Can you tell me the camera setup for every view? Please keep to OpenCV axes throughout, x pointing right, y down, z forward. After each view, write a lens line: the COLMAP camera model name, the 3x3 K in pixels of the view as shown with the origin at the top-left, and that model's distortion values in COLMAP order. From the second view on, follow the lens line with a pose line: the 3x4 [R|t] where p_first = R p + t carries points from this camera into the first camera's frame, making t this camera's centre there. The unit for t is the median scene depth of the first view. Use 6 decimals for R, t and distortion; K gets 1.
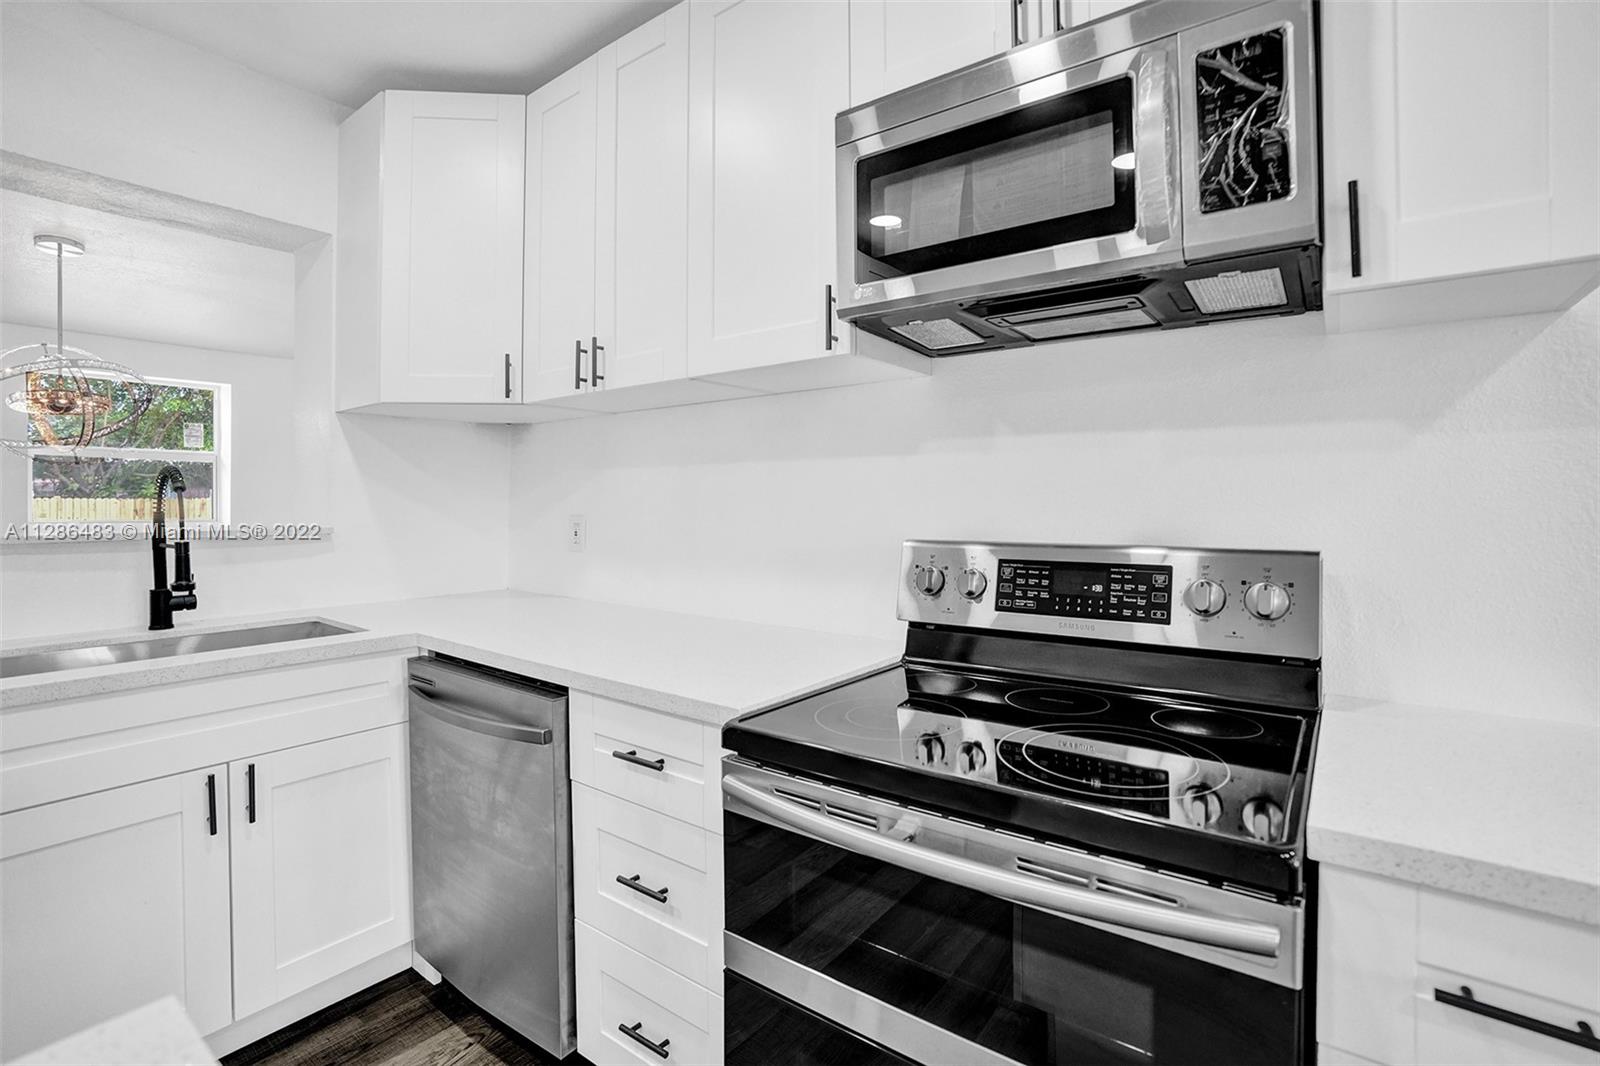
lens RADIAL K [[740.0, 0, 801.6], [0, 740.0, 504.4], [0, 0, 1]] dist [-0.055165, 0.013002]
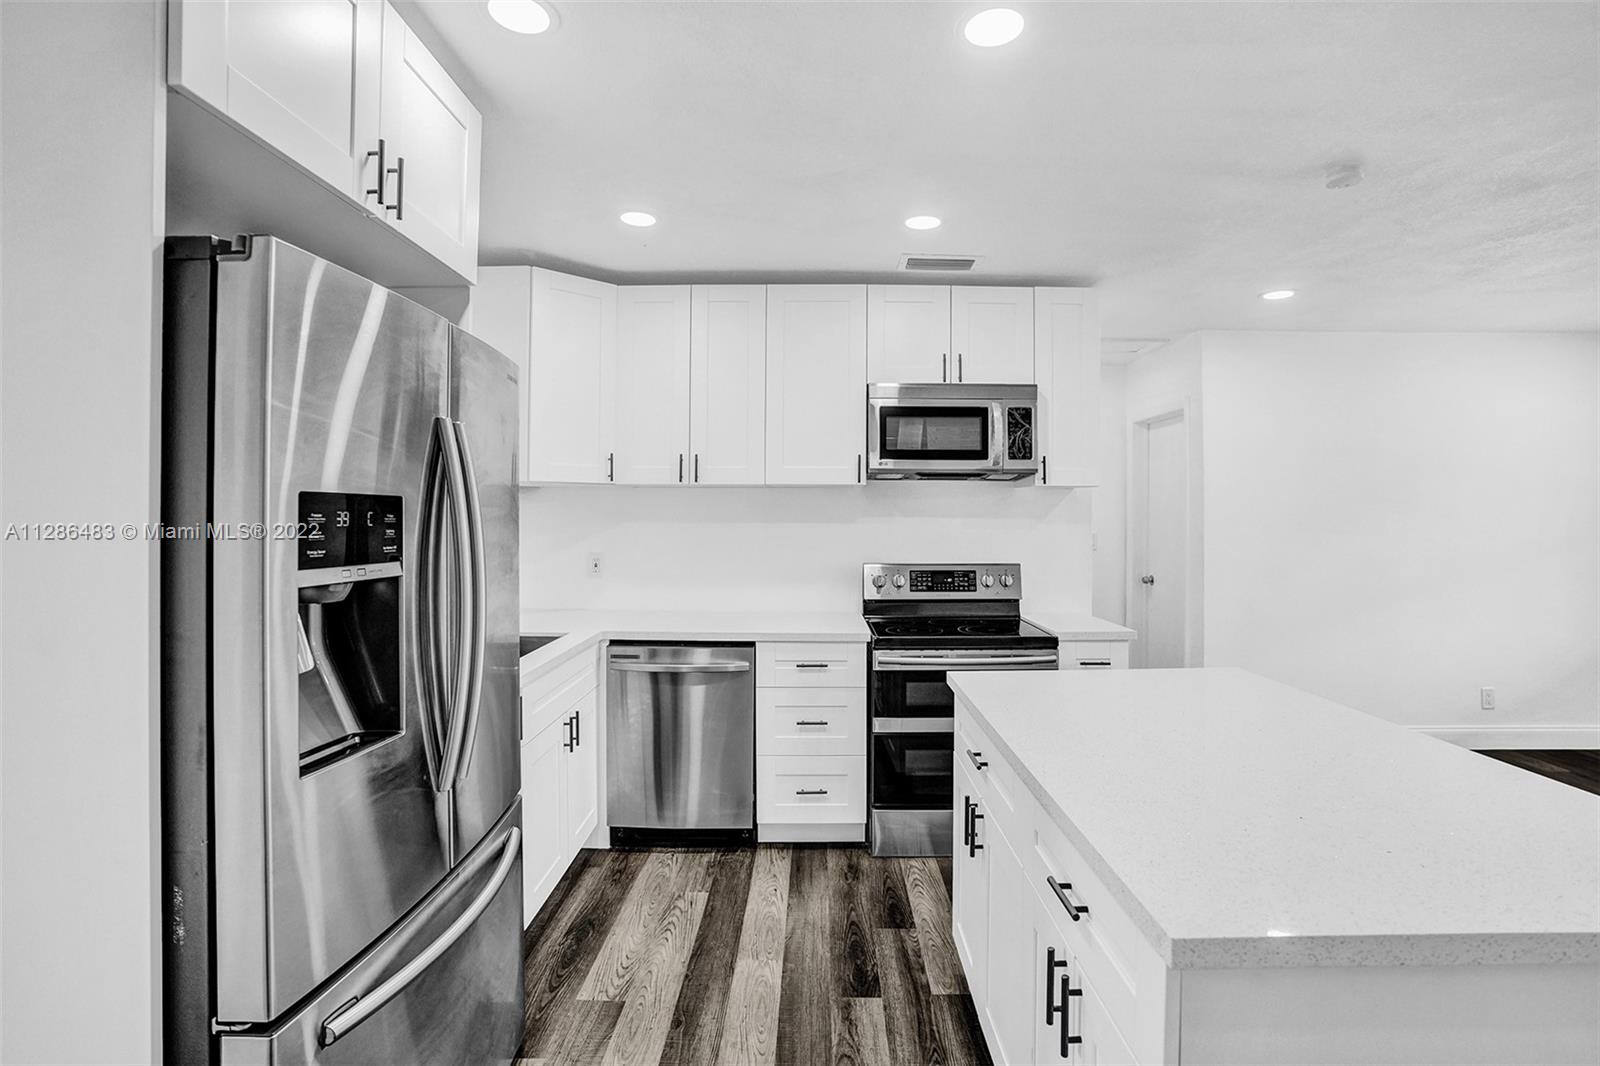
lens RADIAL K [[740.0, 0, 805.7], [0, 740.0, 524.6], [0, 0, 1]] dist [-0.055165, 0.013002]
pose [[0.802459, -0.001417, 0.596705, -1.668290], [-0.002599, 0.999979, 0.005870, -0.103470], [-0.596701, -0.006262, 0.802439, -0.853094]]
